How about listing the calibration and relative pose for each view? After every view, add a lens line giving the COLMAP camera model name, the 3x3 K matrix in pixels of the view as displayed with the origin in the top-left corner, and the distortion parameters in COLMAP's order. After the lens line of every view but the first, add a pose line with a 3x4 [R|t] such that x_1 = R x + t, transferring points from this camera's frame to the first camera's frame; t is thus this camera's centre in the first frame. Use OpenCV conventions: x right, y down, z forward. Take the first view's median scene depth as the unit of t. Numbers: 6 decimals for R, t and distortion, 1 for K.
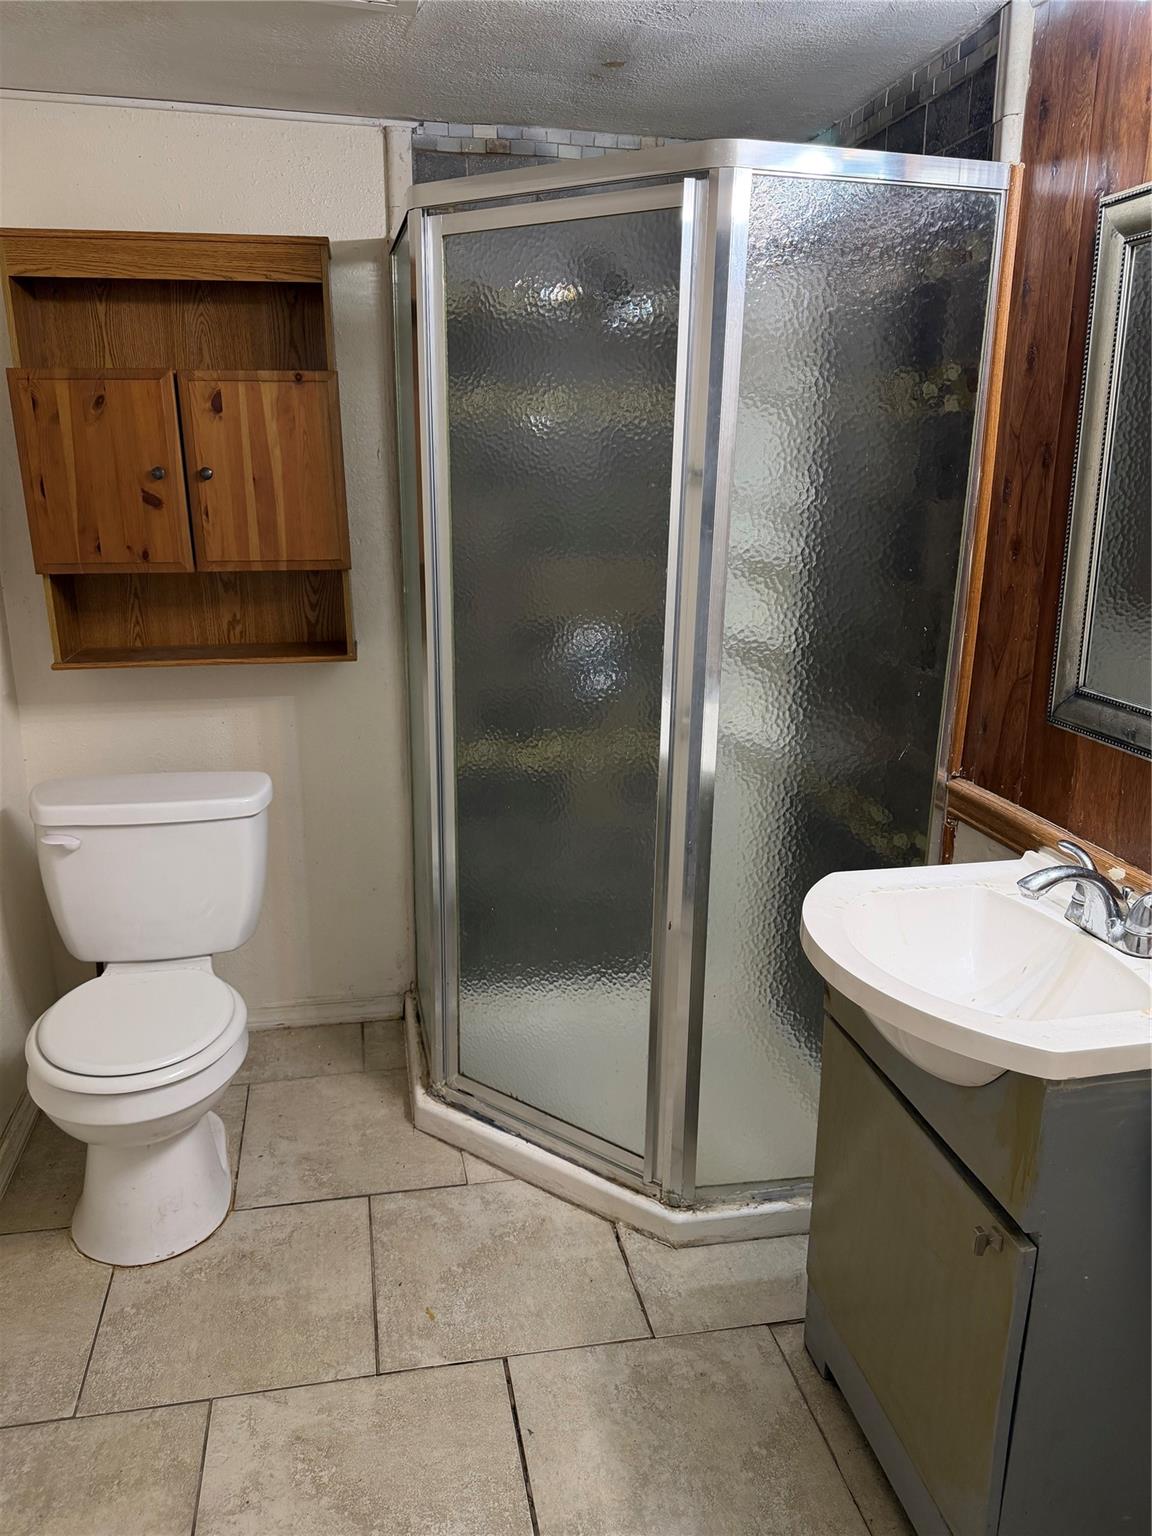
lens RADIAL K [[1081.4, 0, 574.9], [0, 1081.4, 772.1], [0, 0, 1]] dist [-0.008944, -0.007150]
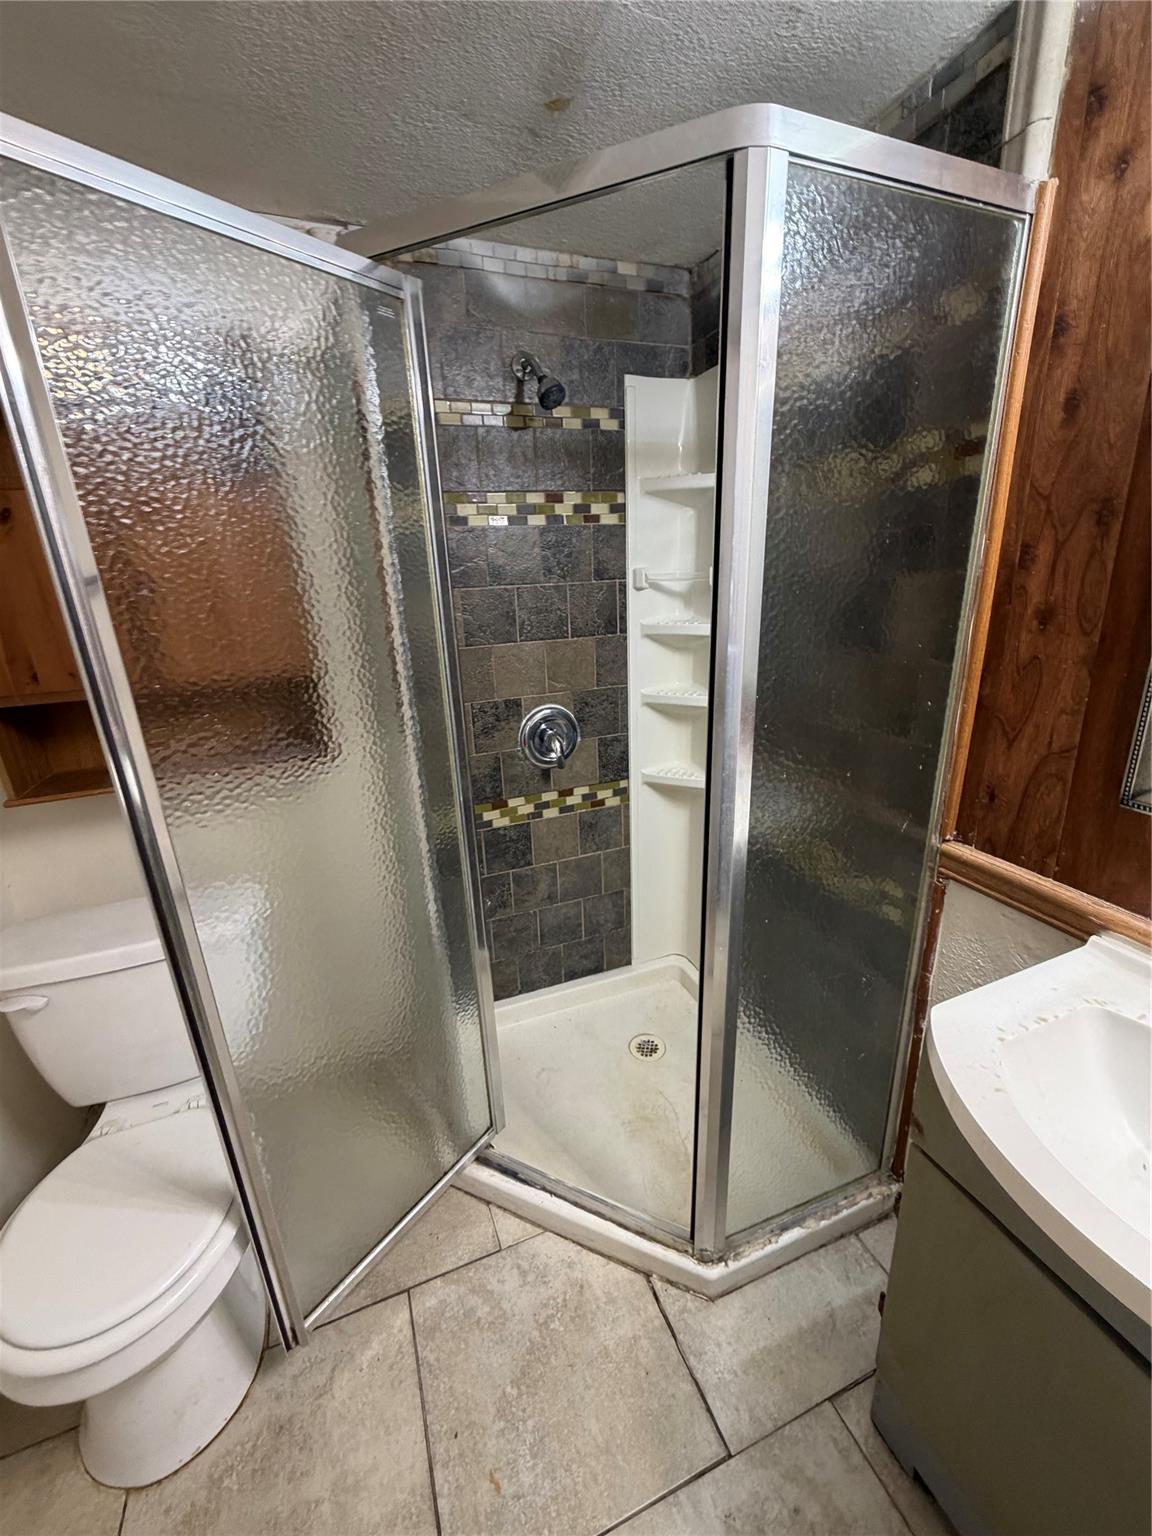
lens RADIAL K [[612.3, 0, 576.1], [0, 612.3, 764.8], [0, 0, 1]] dist [-0.001885, -0.000474]
pose [[0.983931, -0.101570, 0.146844, -0.078155], [0.097580, 0.994642, 0.034142, -0.122399], [-0.149525, -0.019264, 0.988570, 0.472074]]
